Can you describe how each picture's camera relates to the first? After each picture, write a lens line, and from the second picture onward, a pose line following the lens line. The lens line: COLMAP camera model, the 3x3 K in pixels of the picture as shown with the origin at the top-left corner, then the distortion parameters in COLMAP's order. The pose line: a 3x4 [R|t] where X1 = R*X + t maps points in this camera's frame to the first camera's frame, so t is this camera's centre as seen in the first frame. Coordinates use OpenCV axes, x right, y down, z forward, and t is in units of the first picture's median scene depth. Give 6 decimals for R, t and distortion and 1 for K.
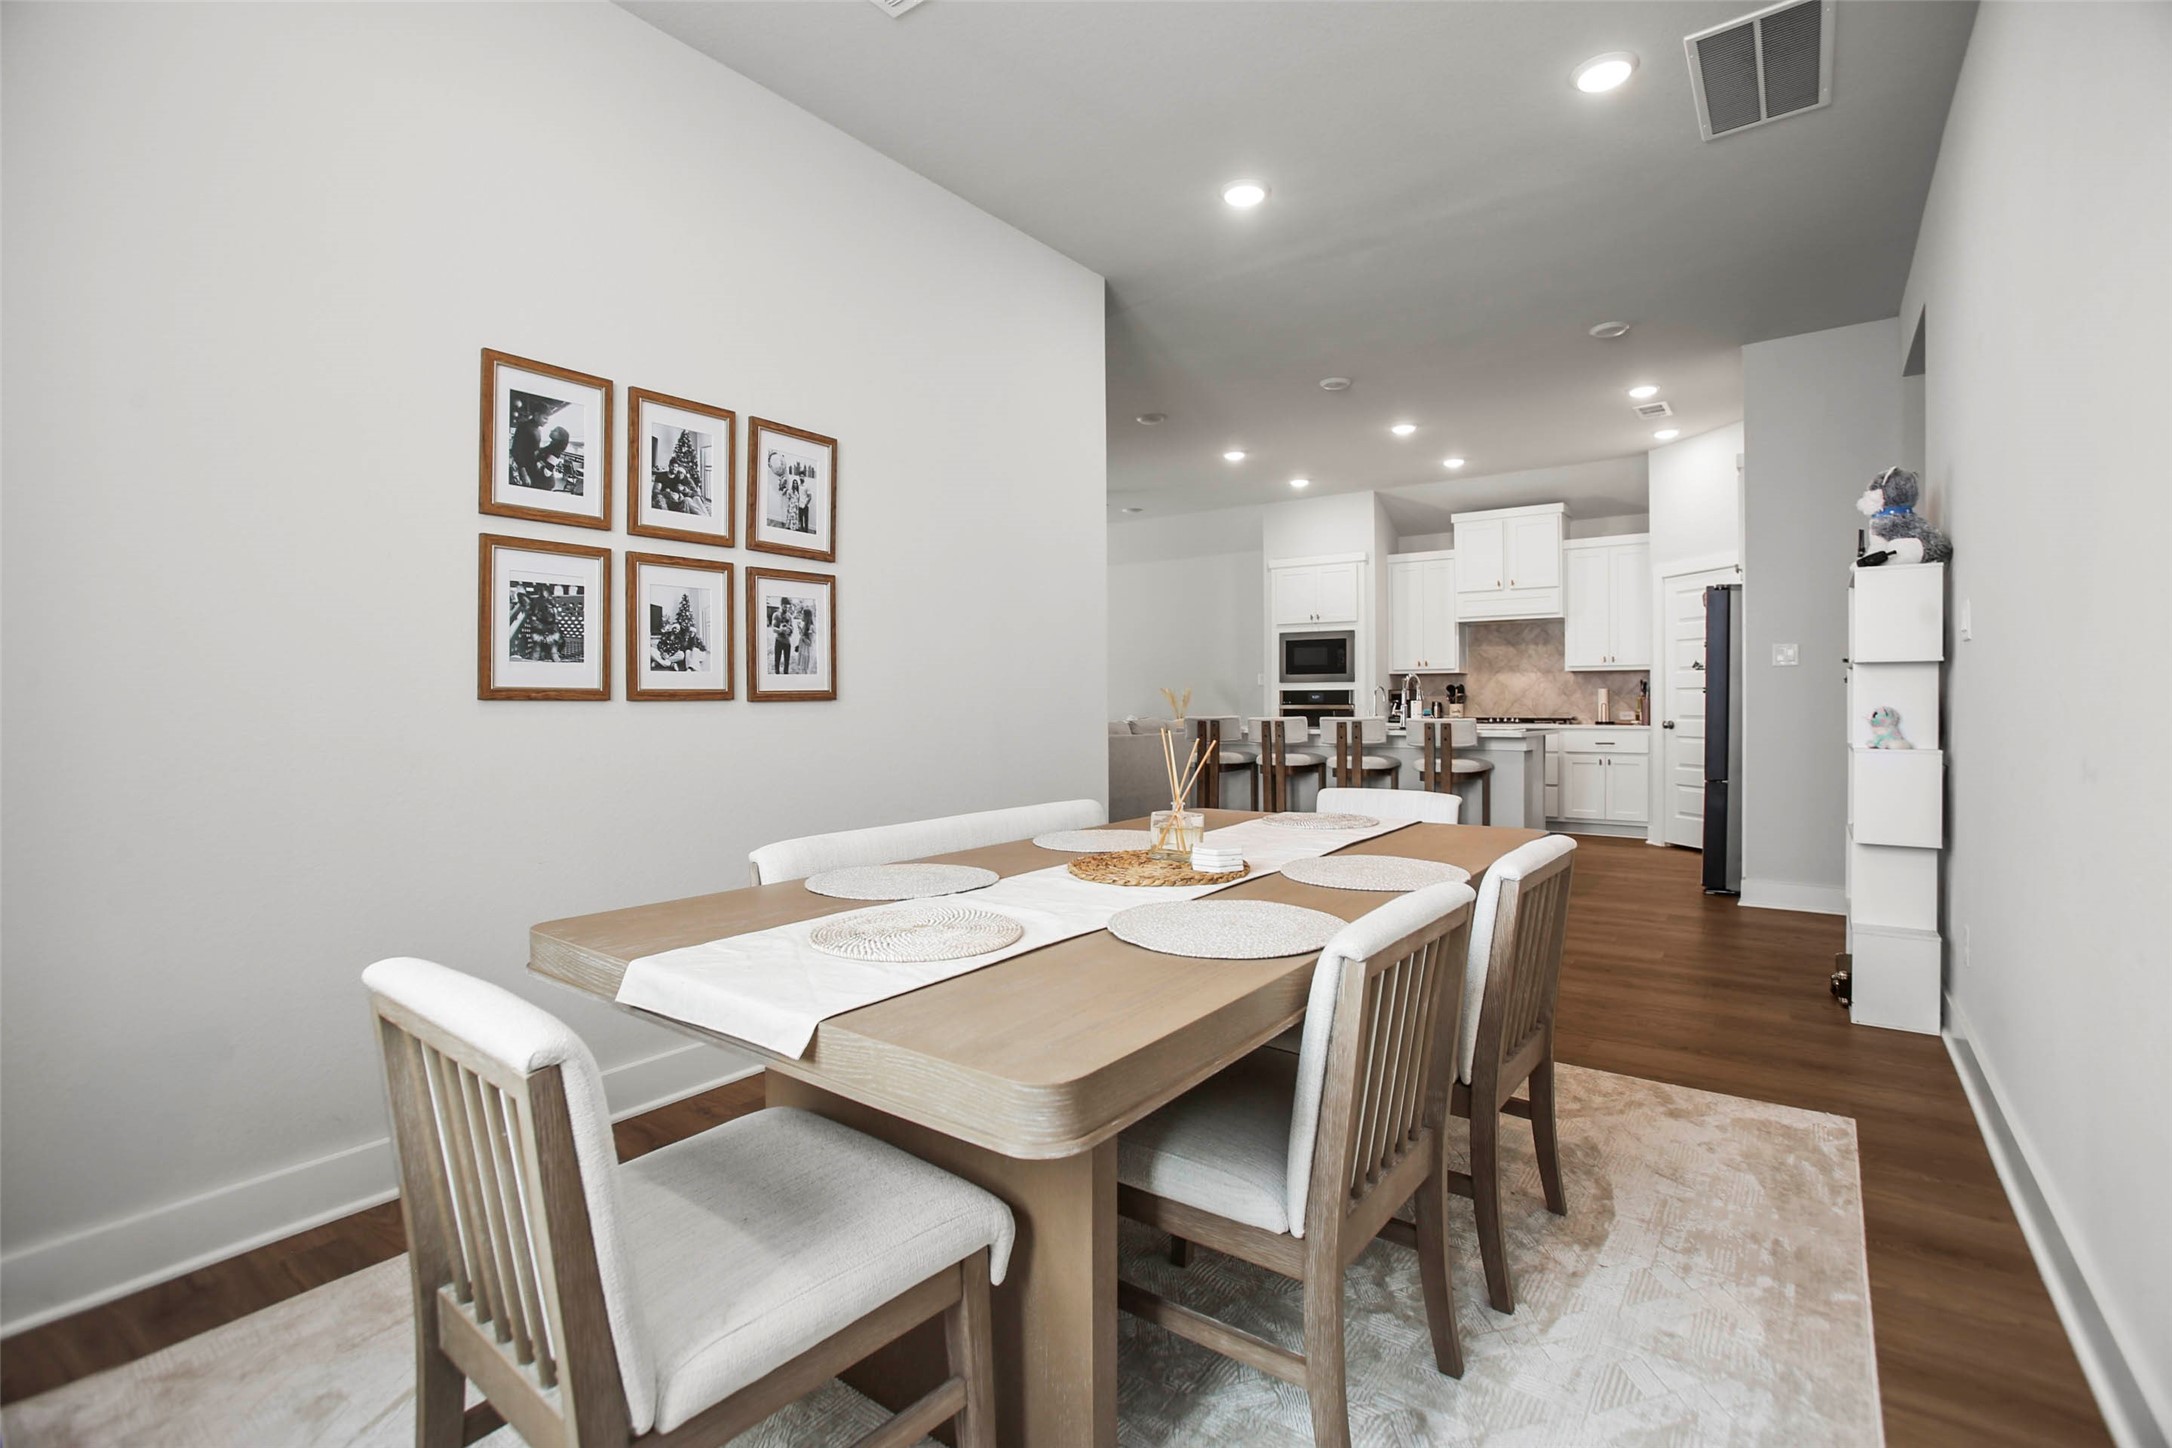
lens RADIAL K [[988.3, 0, 1086.0], [0, 988.3, 724.0], [0, 0, 1]] dist [0.000243, -0.000155]
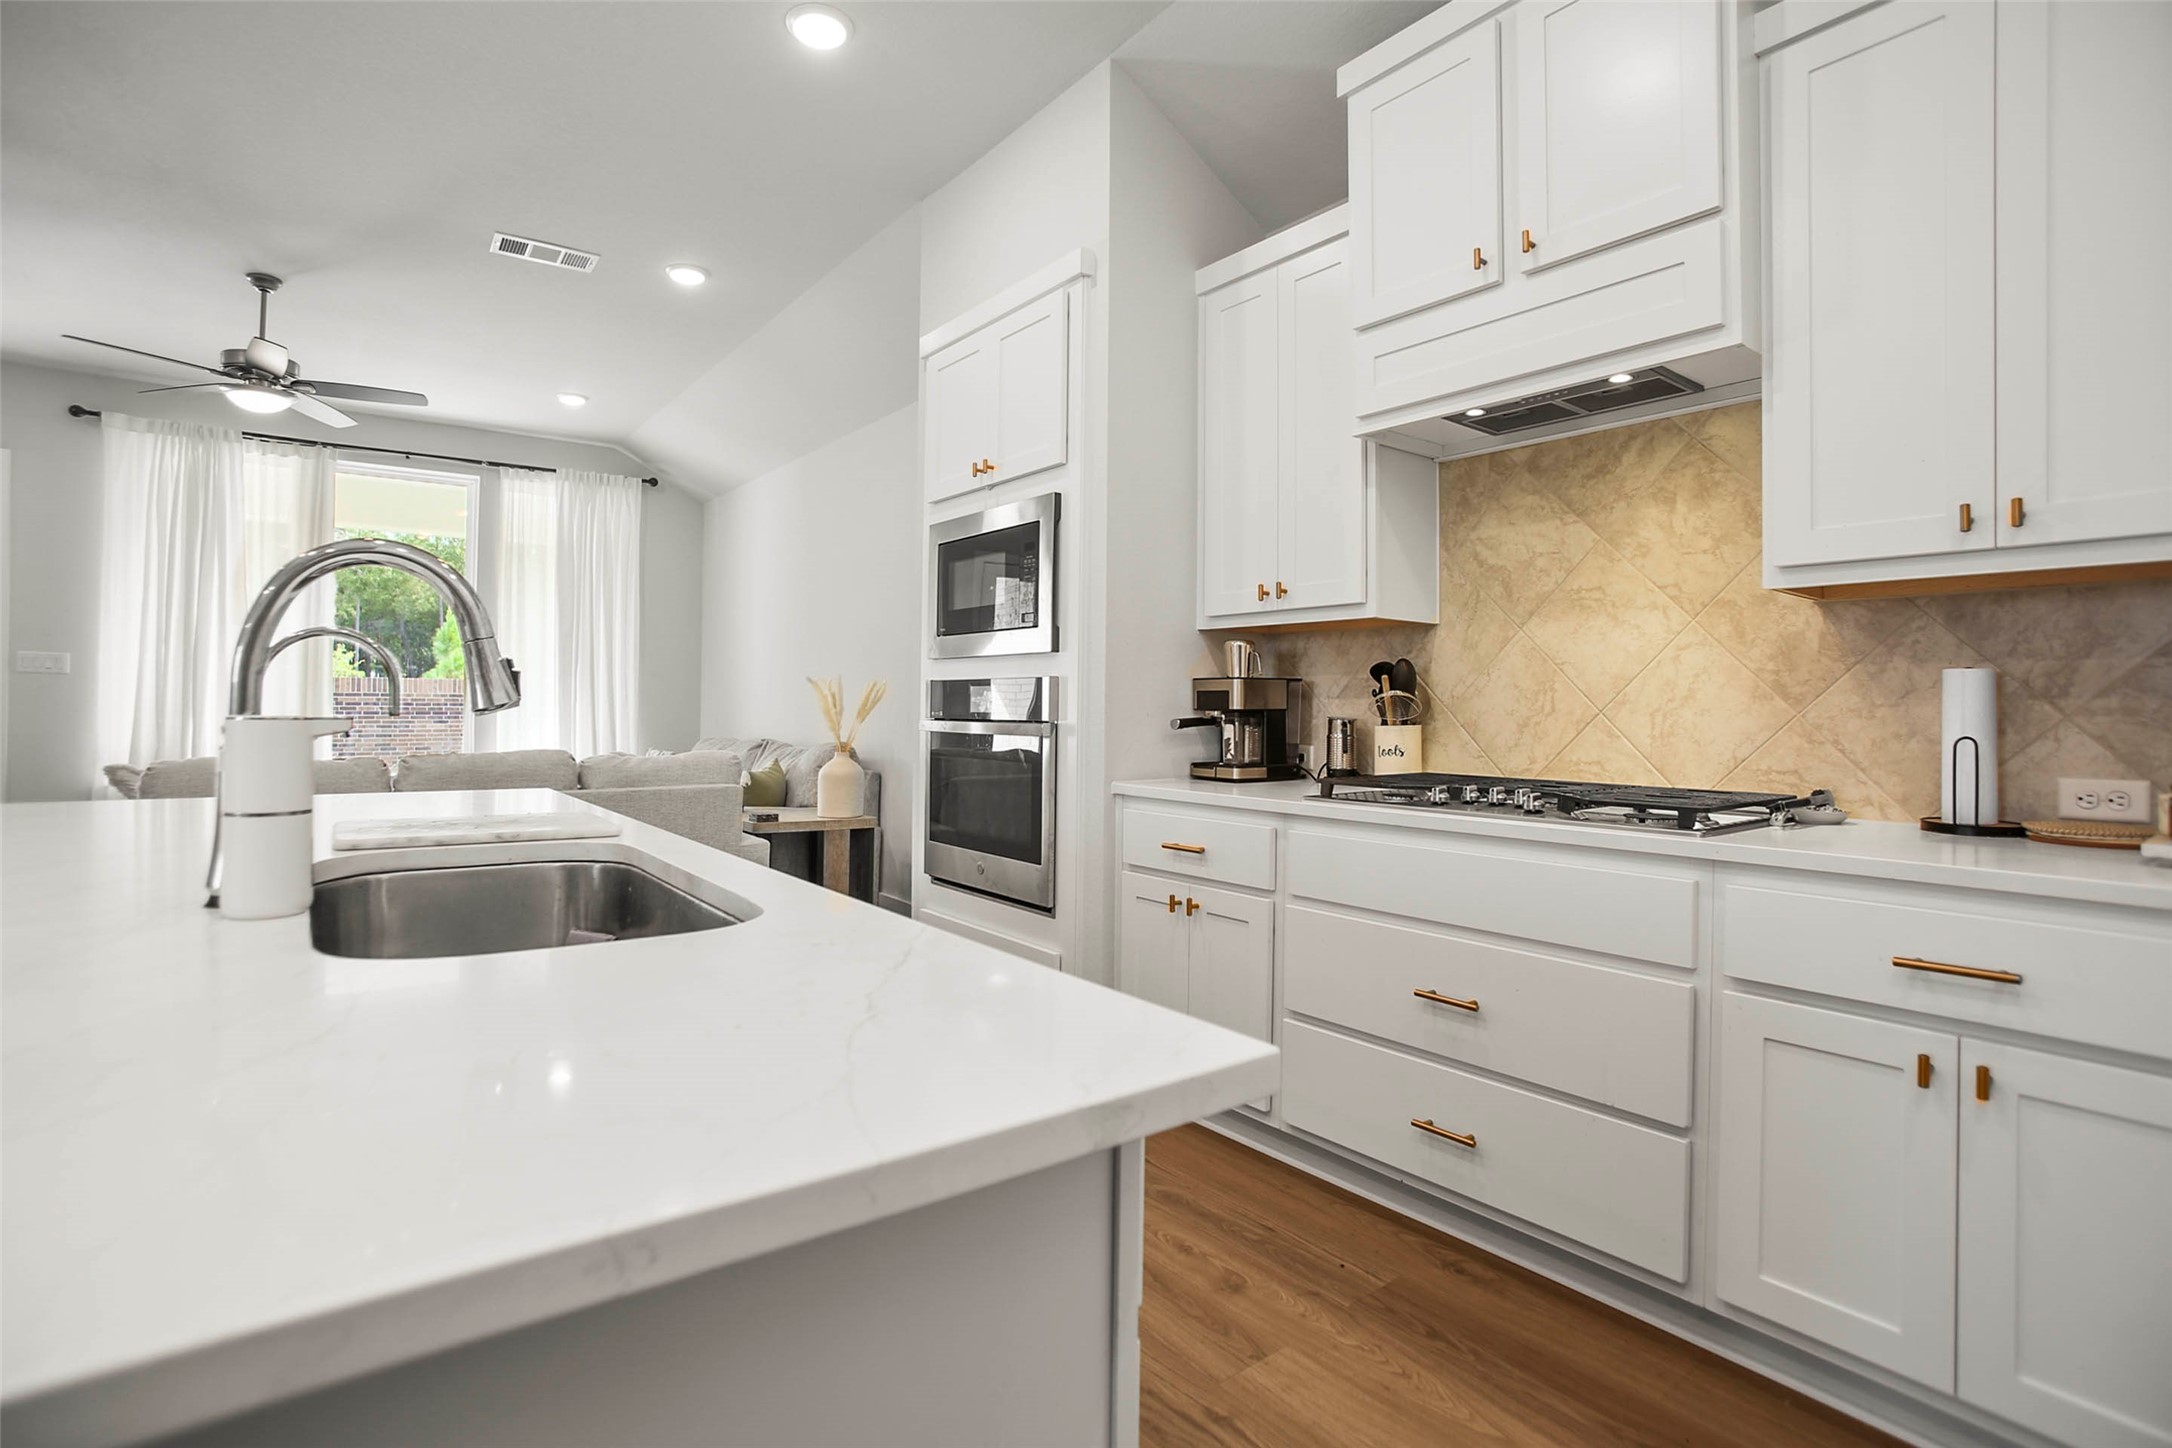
lens RADIAL K [[998.6, 0, 1081.8], [0, 998.6, 698.9], [0, 0, 1]] dist [-0.000793, 0.000238]
pose [[0.959720, 0.012015, -0.280702, 0.382455], [-0.020659, 0.999398, -0.027857, -0.017903], [0.280198, 0.032534, 0.959391, 0.705883]]
